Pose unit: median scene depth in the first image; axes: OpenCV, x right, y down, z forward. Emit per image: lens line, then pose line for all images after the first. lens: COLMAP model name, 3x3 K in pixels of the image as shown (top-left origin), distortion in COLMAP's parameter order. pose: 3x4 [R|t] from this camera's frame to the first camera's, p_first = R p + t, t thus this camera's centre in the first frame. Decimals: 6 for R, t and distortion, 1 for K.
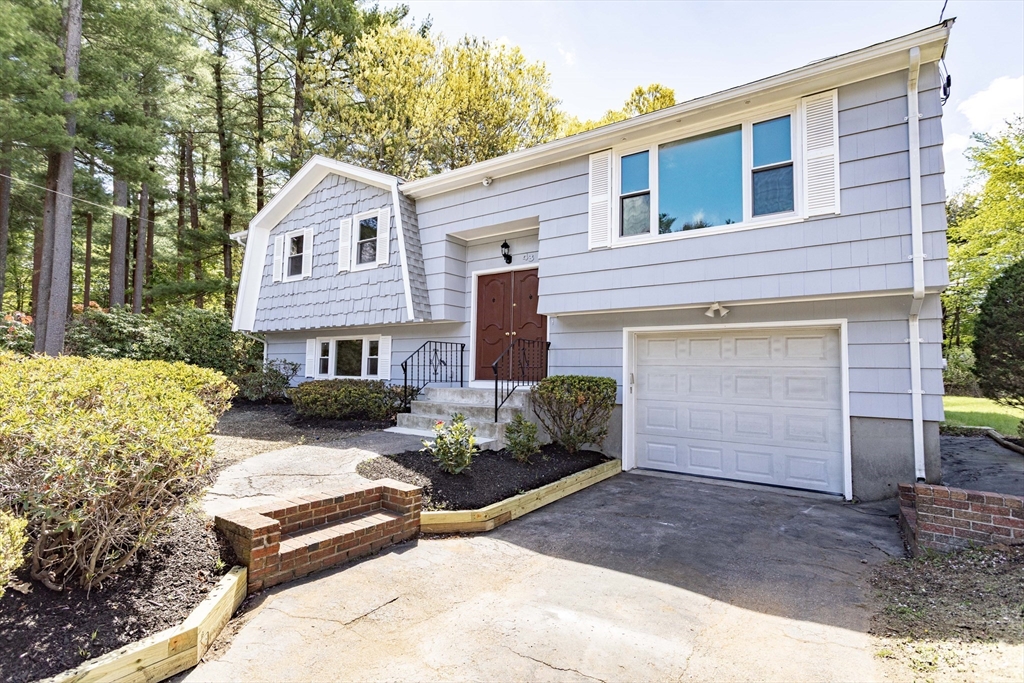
lens RADIAL K [[483.4, 0, 512.0], [0, 483.4, 341.5], [0, 0, 1]] dist [-0.000299, 0.000304]
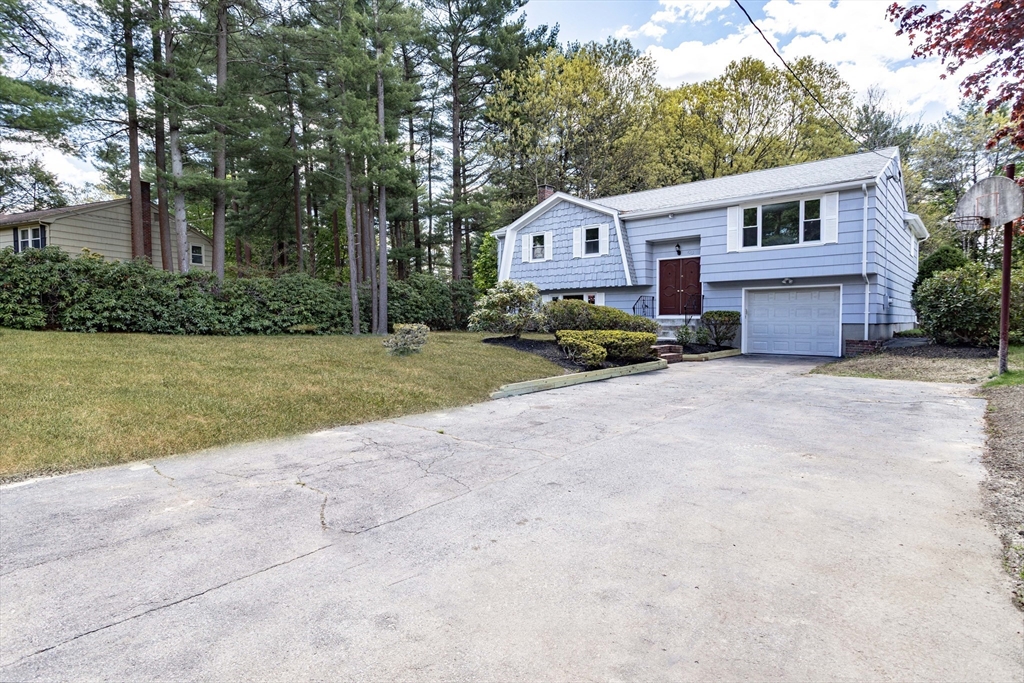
lens RADIAL K [[538.5, 0, 512.0], [0, 538.5, 341.5], [0, 0, 1]] dist [0.001356, -0.000481]
pose [[0.993055, -0.017875, -0.116288, -0.505135], [0.029985, 0.994205, 0.103236, -0.068360], [0.113769, -0.106006, 0.987836, -1.479970]]
